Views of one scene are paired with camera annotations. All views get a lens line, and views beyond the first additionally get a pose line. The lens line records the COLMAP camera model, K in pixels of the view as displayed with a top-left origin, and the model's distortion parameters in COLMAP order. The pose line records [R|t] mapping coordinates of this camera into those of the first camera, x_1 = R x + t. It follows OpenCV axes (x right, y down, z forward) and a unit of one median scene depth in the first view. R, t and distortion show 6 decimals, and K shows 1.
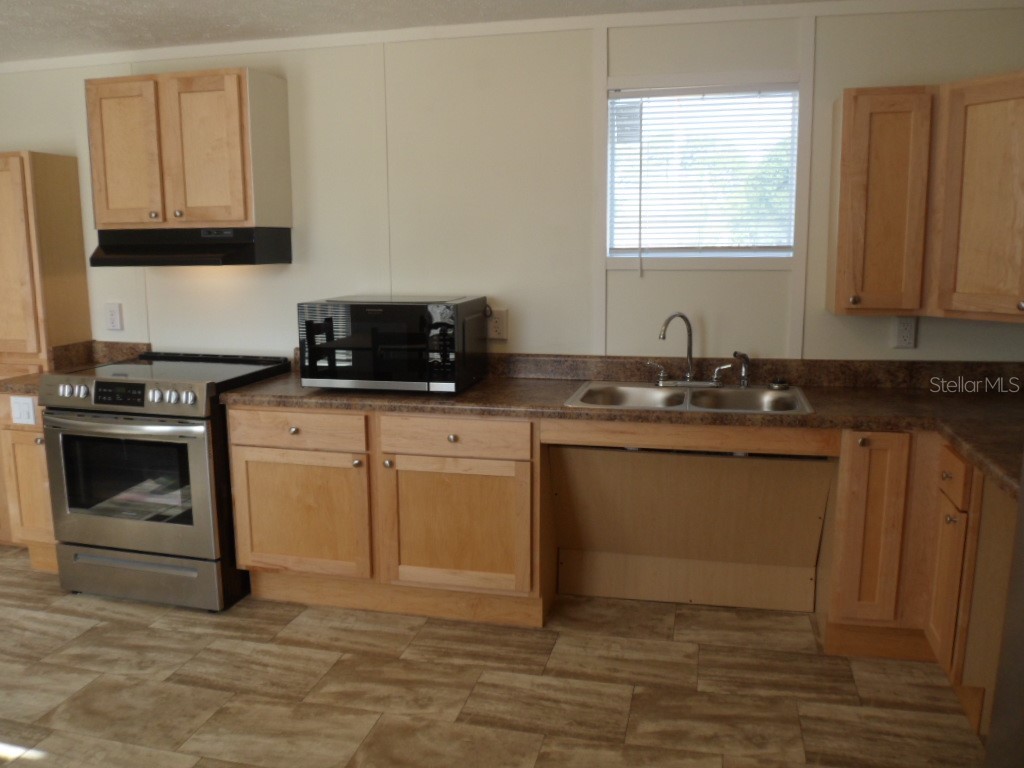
lens RADIAL K [[840.6, 0, 503.4], [0, 840.6, 386.1], [0, 0, 1]] dist [-0.042429, -0.010304]
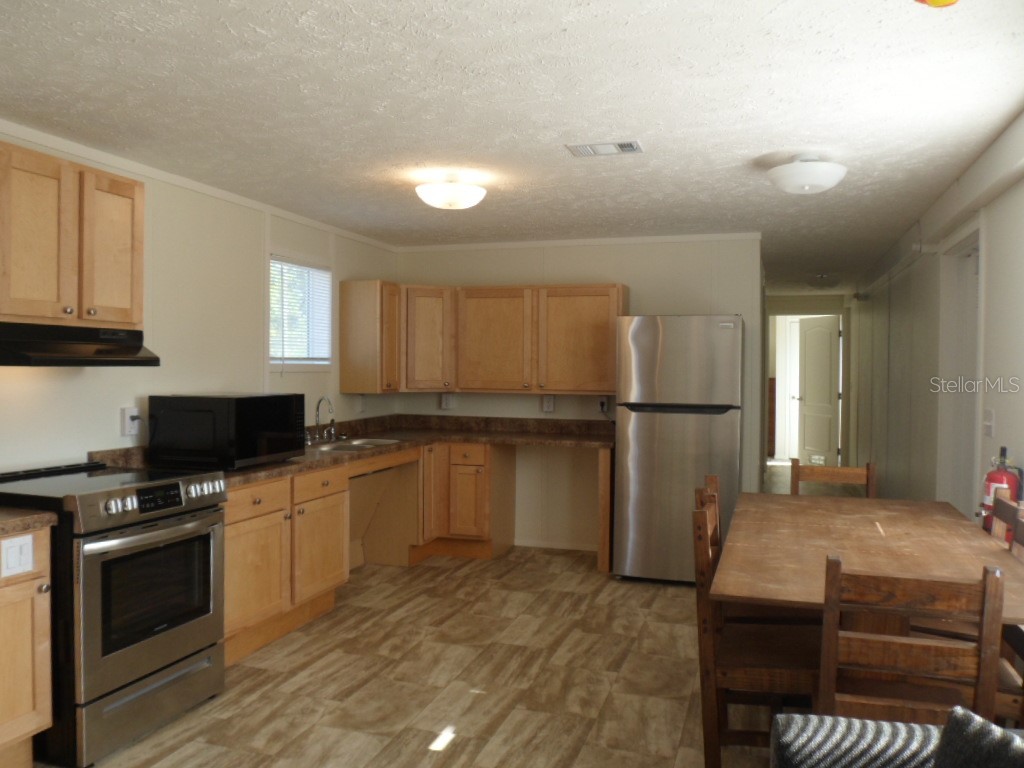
lens RADIAL K [[840.6, 0, 513.8], [0, 840.6, 393.1], [0, 0, 1]] dist [-0.042429, -0.010304]
pose [[0.049698, -0.022438, 0.998512, -1.506546], [0.155865, 0.987673, 0.014437, -0.064401], [-0.986527, 0.154916, 0.052582, 0.580145]]
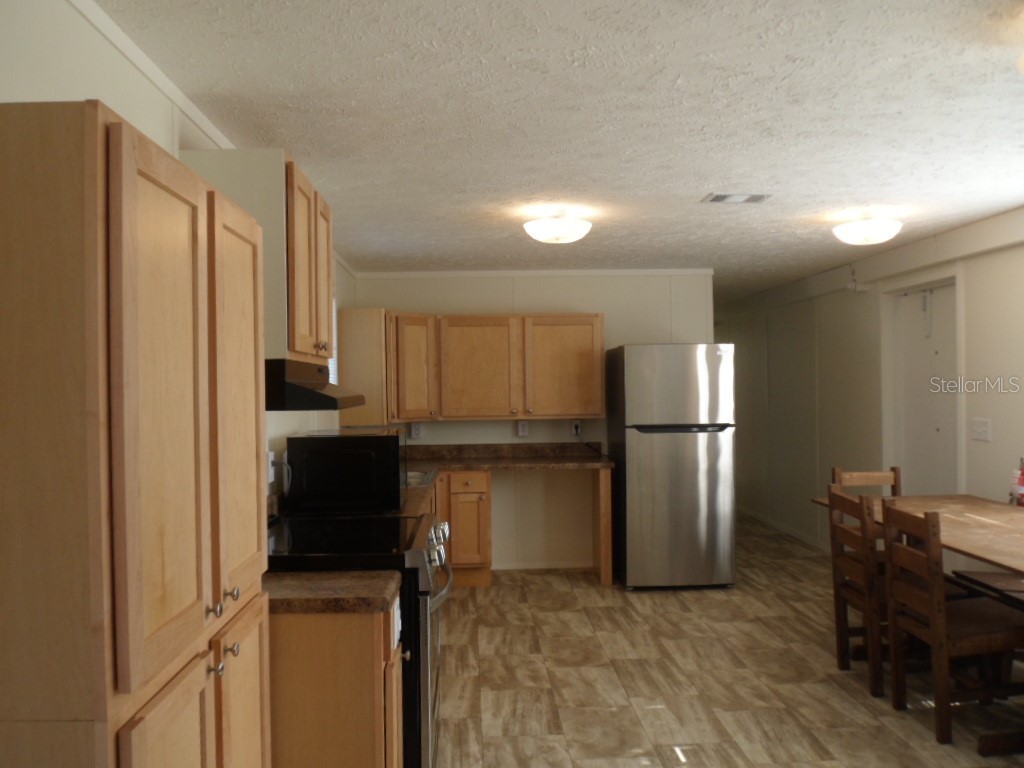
lens RADIAL K [[840.6, 0, 521.6], [0, 840.6, 388.6], [0, 0, 1]] dist [-0.042429, -0.010304]
pose [[-0.308743, 0.009848, 0.951095, -1.462412], [0.173666, 0.983721, 0.046189, -0.196788], [-0.935157, 0.179433, -0.305427, 1.256547]]
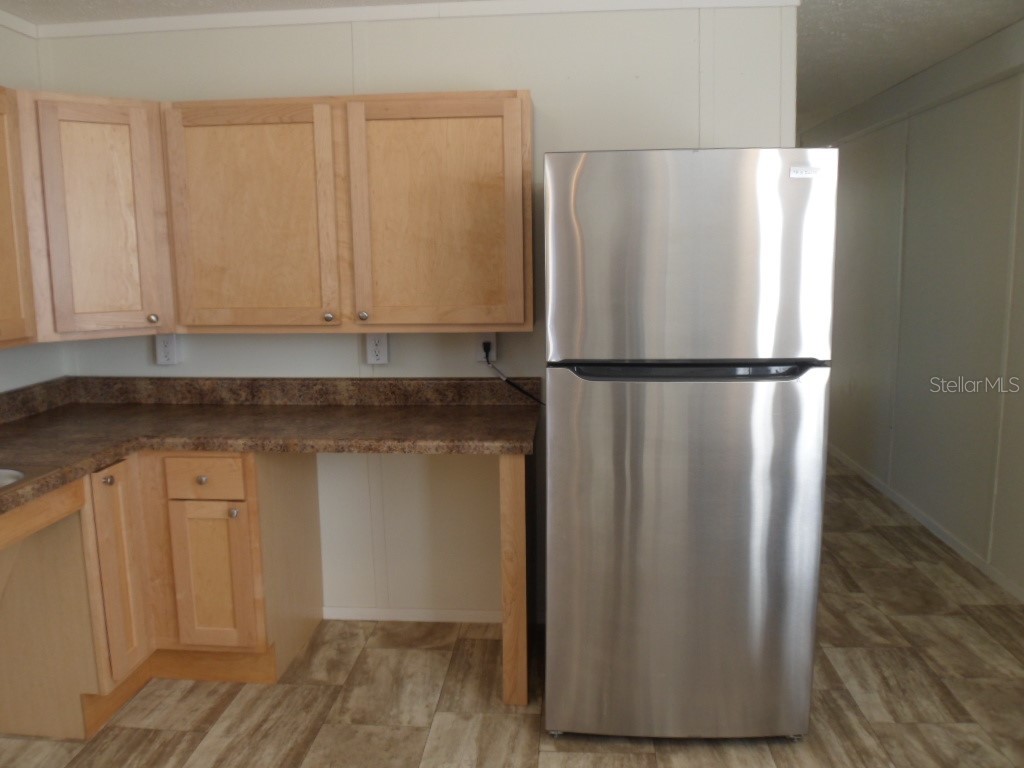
lens RADIAL K [[840.6, 0, 510.6], [0, 840.6, 378.9], [0, 0, 1]] dist [-0.042429, -0.010304]
pose [[-0.173972, -0.133284, 0.975689, -0.451605], [0.177129, 0.970403, 0.164145, -0.098673], [-0.968689, 0.201379, -0.145214, 0.607813]]
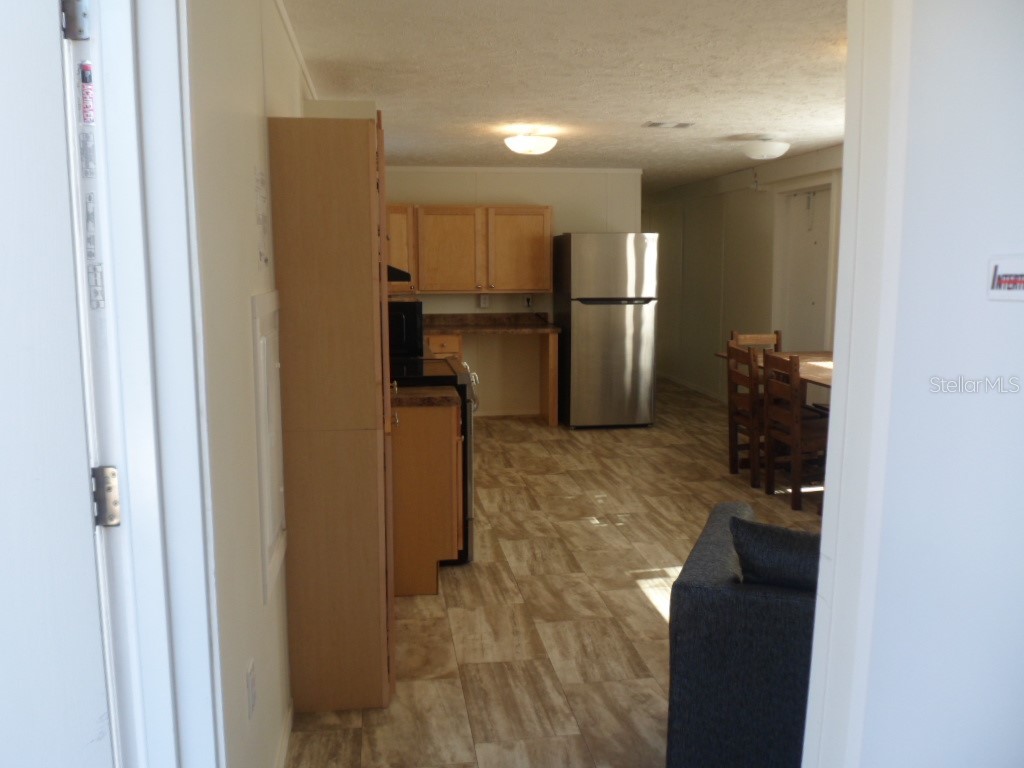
lens RADIAL K [[840.6, 0, 518.2], [0, 840.6, 380.6], [0, 0, 1]] dist [-0.042429, -0.010304]
pose [[-0.403086, -0.115512, 0.907843, -1.846185], [0.158892, 0.968103, 0.193729, -0.244263], [-0.901263, 0.222338, -0.371875, 1.541214]]
